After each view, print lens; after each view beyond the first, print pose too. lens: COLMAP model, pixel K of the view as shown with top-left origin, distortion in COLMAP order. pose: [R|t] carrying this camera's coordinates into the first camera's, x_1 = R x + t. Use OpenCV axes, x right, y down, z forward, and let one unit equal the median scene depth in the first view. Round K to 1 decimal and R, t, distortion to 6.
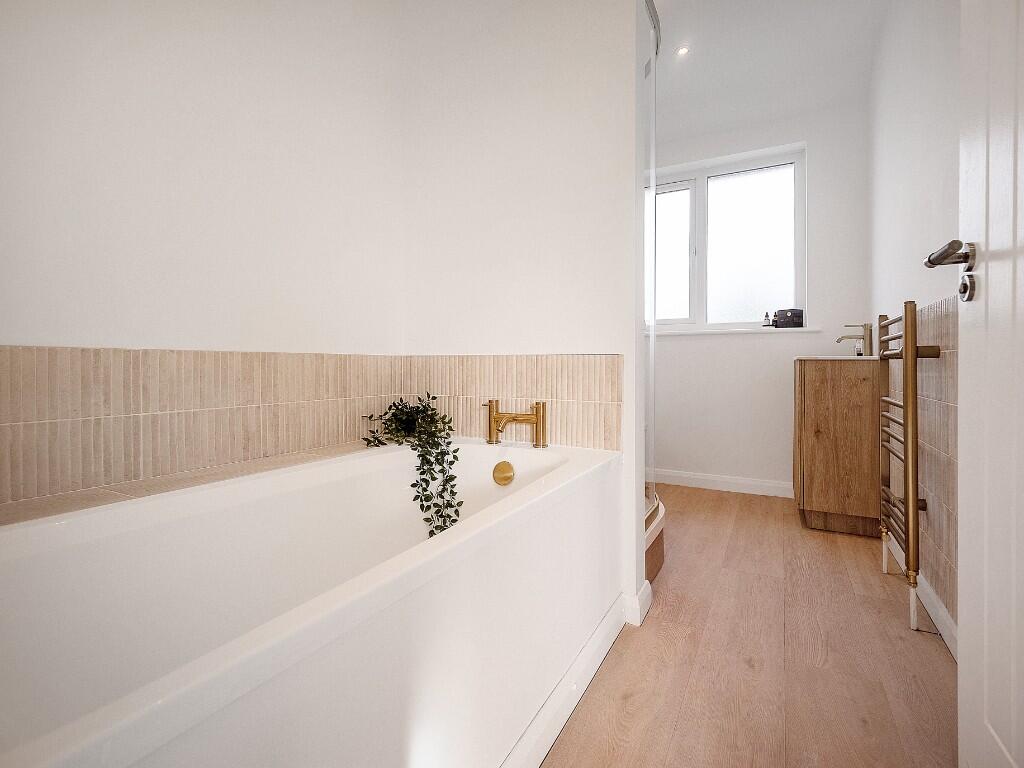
lens RADIAL K [[495.0, 0, 509.1], [0, 495.0, 382.3], [0, 0, 1]] dist [0.003162, -0.000920]
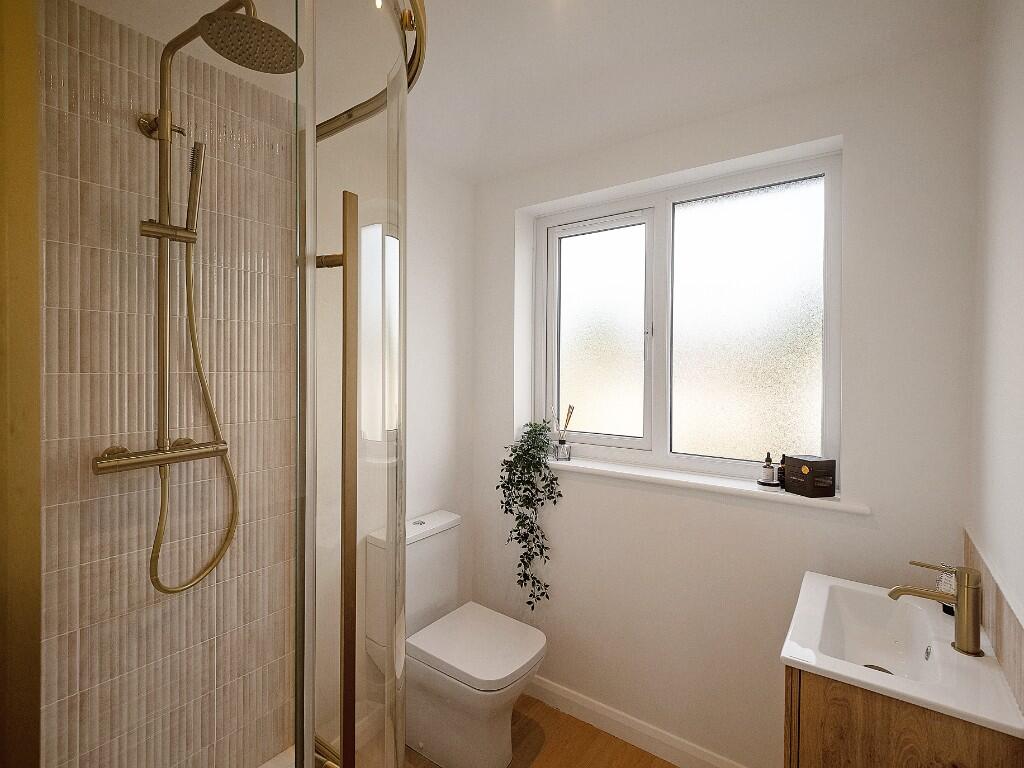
lens RADIAL K [[495.0, 0, 513.0], [0, 495.0, 375.4], [0, 0, 1]] dist [0.003162, -0.000920]
pose [[0.989821, 0.006888, -0.142154, 0.309210], [-0.008116, 0.999935, -0.008063, -0.211581], [0.142089, 0.009134, 0.989812, 0.408812]]
